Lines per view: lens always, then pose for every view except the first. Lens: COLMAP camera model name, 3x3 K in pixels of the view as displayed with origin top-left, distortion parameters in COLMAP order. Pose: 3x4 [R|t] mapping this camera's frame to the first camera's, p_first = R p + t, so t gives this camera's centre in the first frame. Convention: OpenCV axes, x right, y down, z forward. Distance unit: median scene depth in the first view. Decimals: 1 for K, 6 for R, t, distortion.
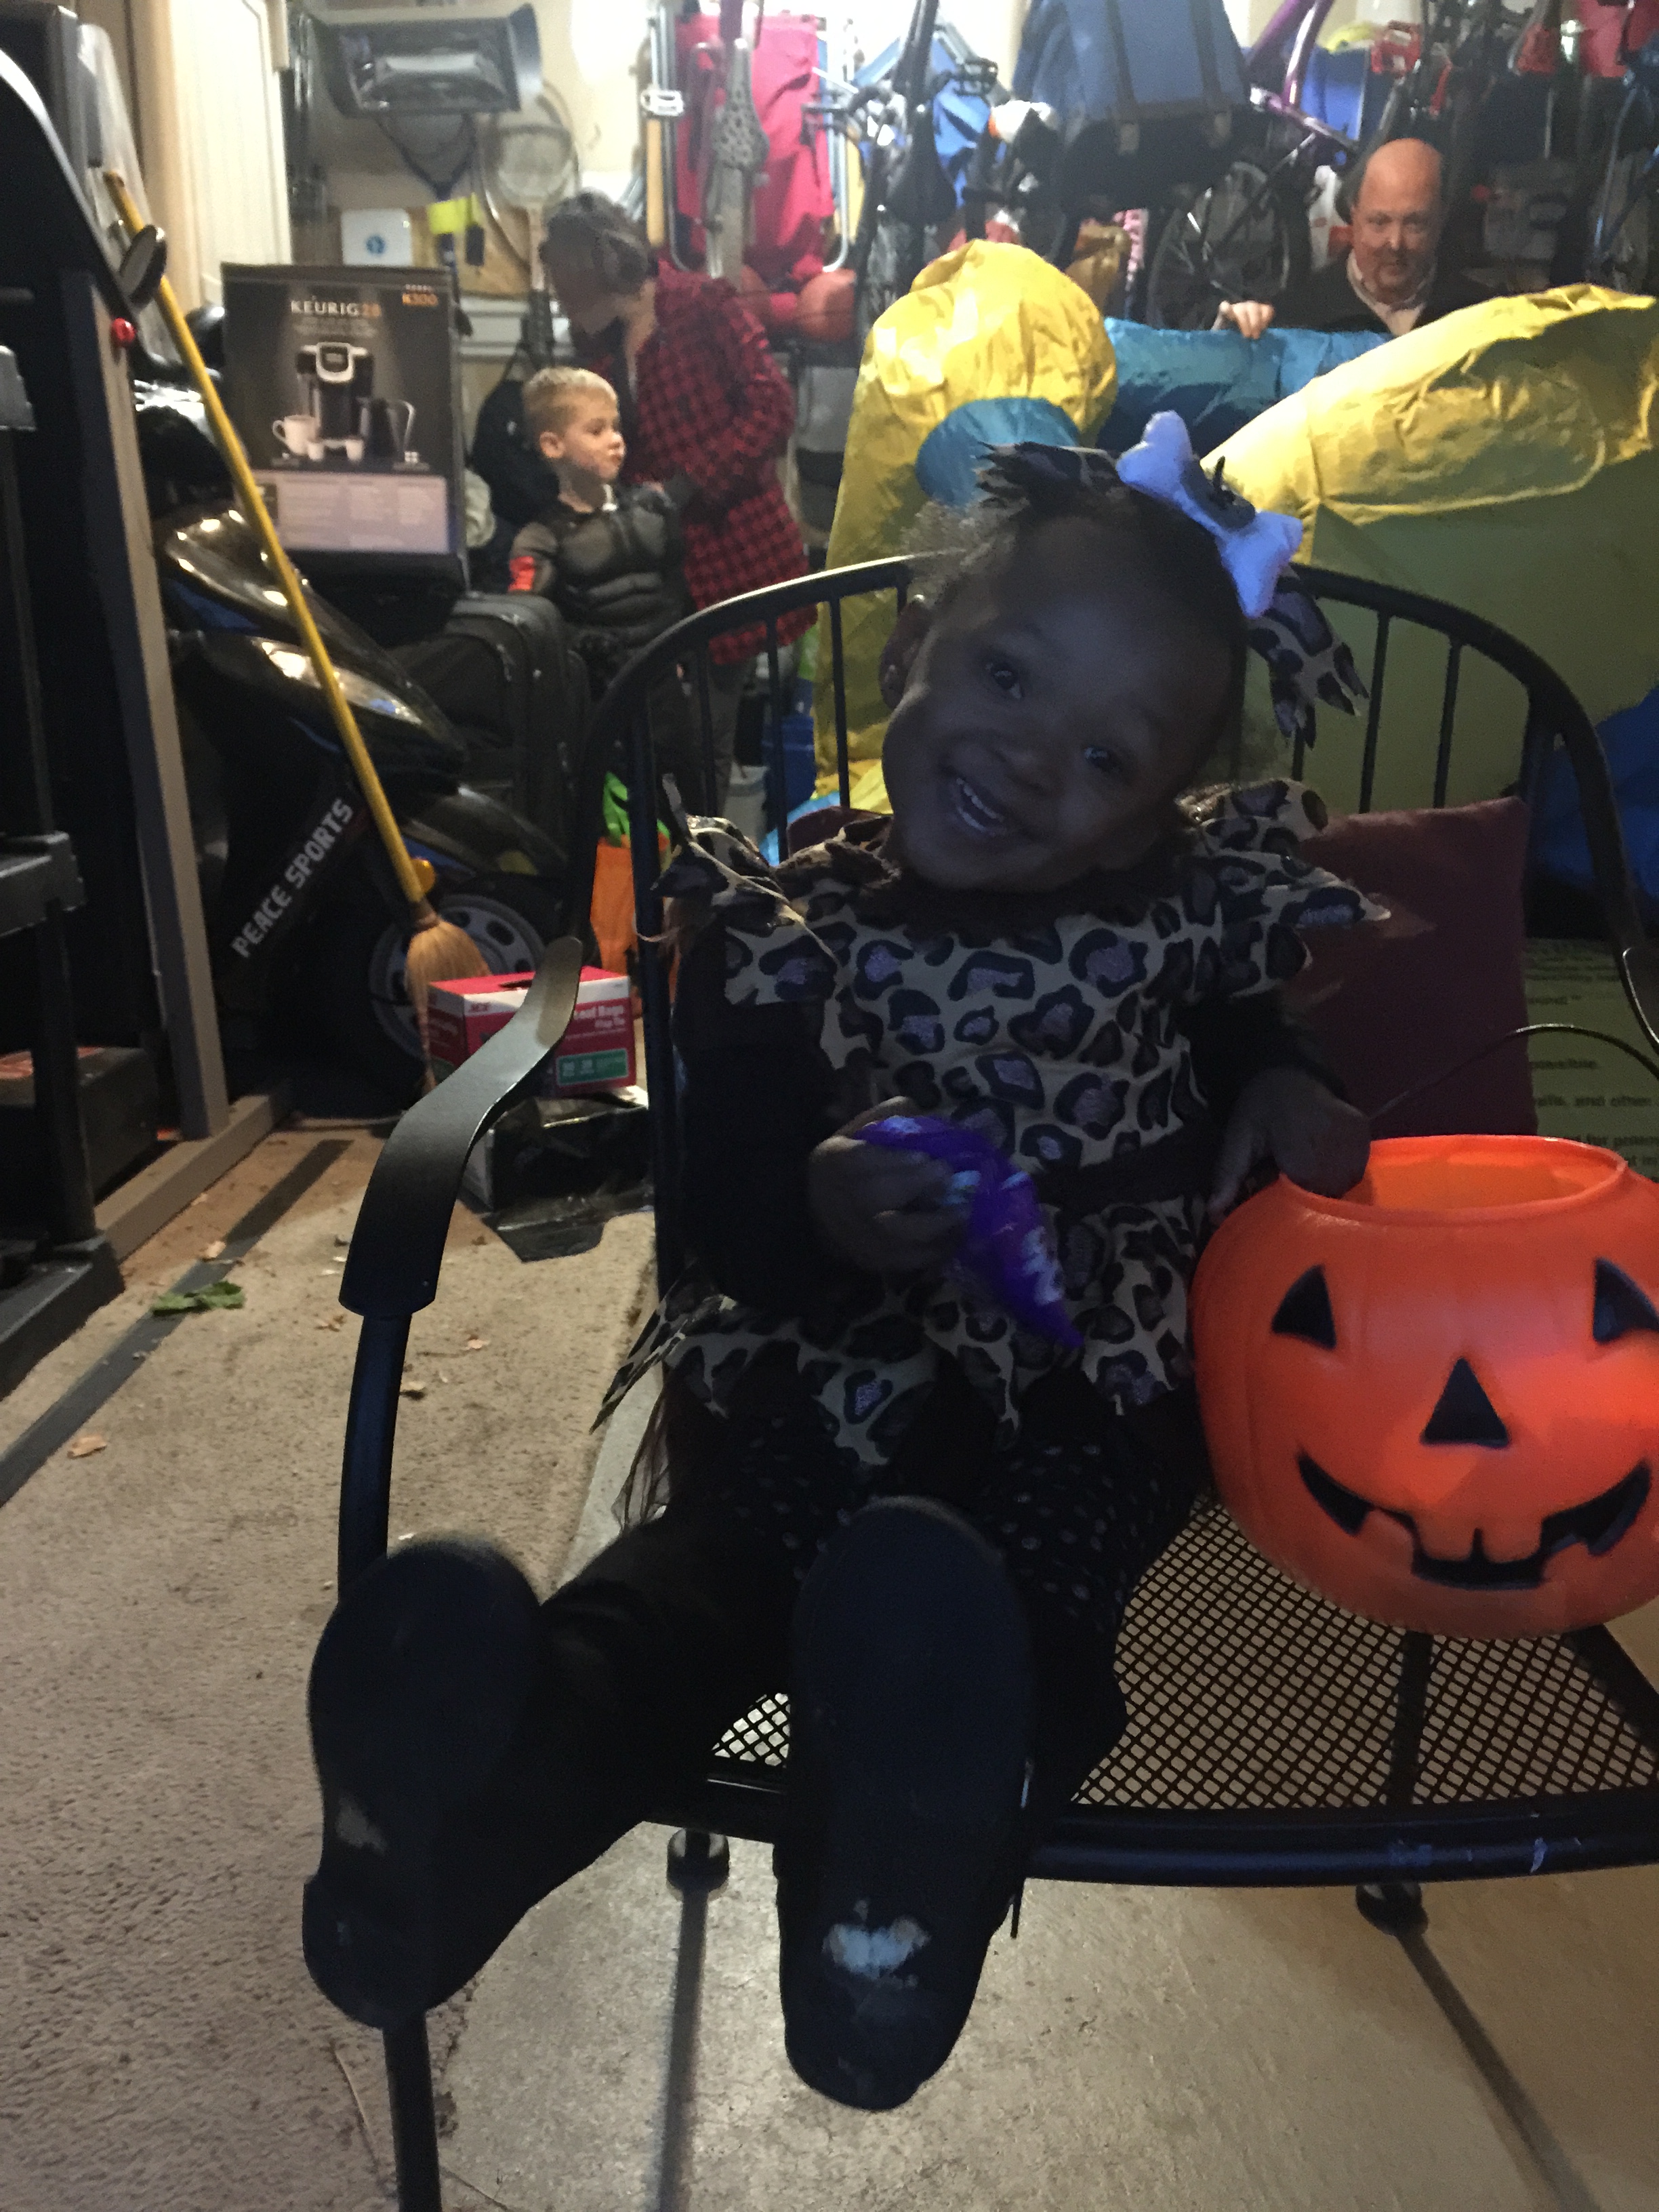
lens RADIAL K [[1881.3, 0, 832.4], [0, 1881.3, 1108.2], [0, 0, 1]] dist [-0.005026, -0.035257]
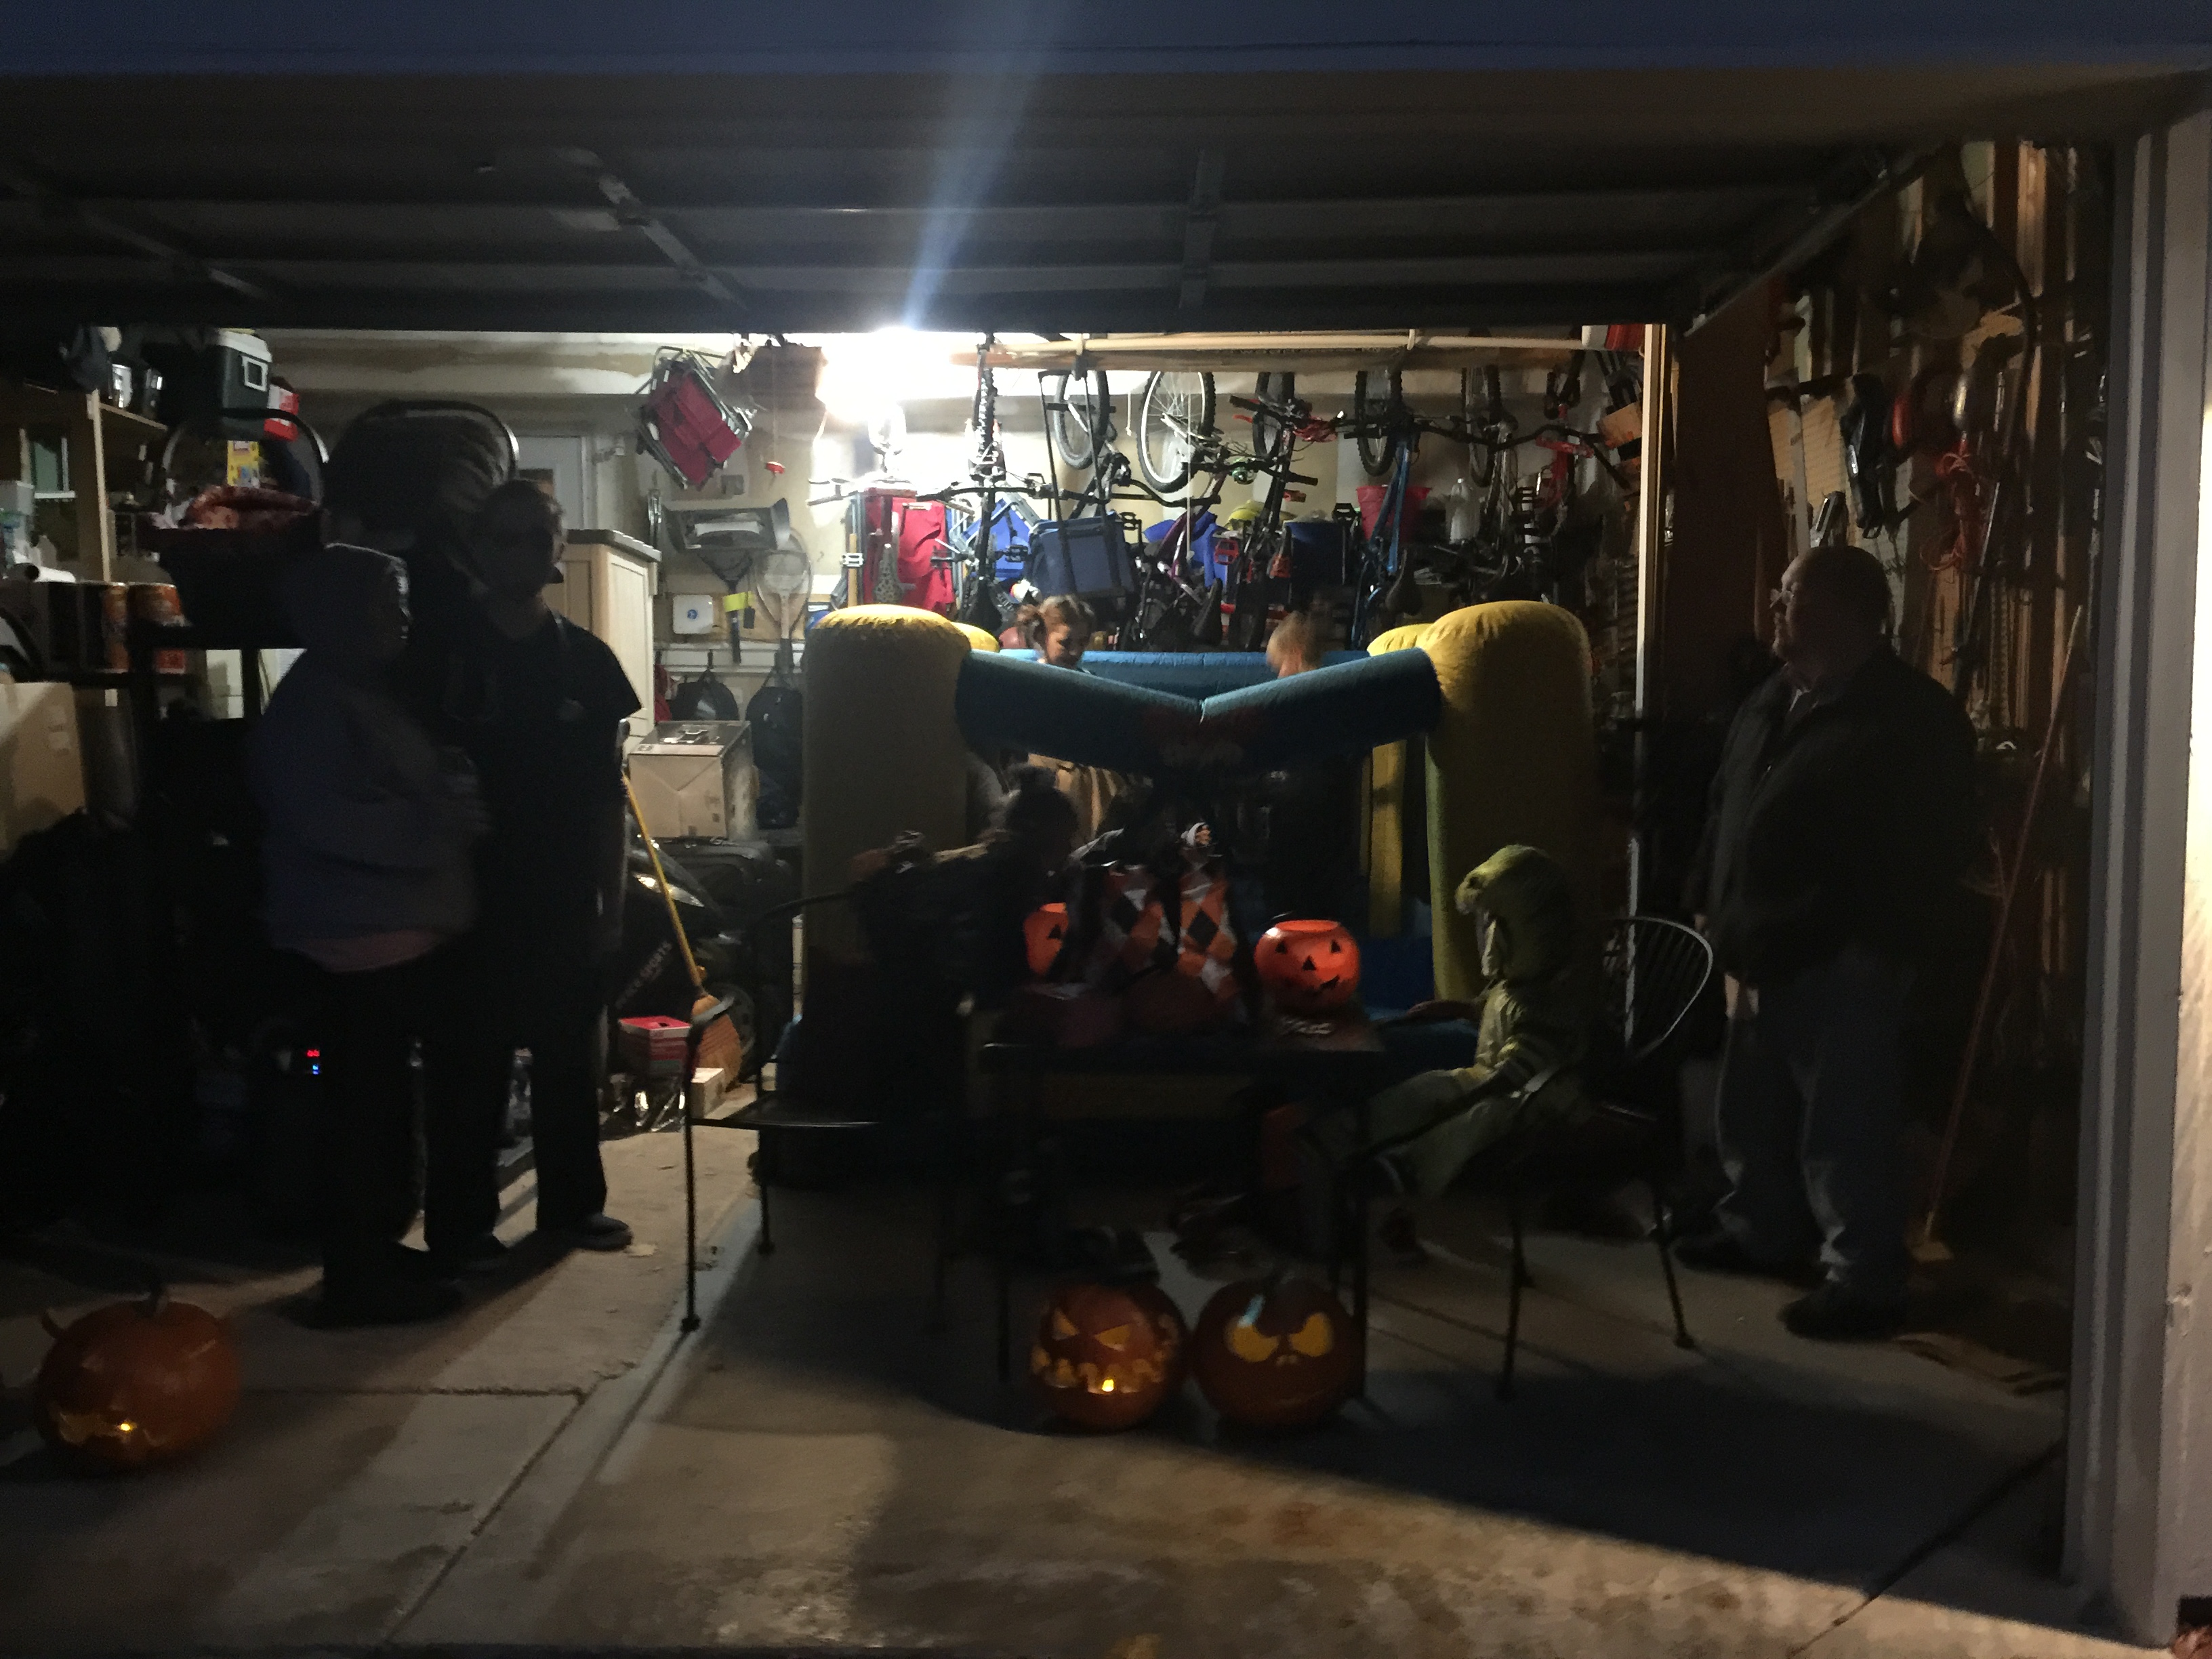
lens RADIAL K [[1881.3, 0, 1098.9], [0, 1881.3, 832.4], [0, 0, 1]] dist [-0.005026, -0.035257]
pose [[0.999934, 0.009195, -0.006818, 0.149448], [-0.010369, 0.979924, -0.199104, 0.084112], [0.004851, 0.199161, 0.979955, -0.679661]]
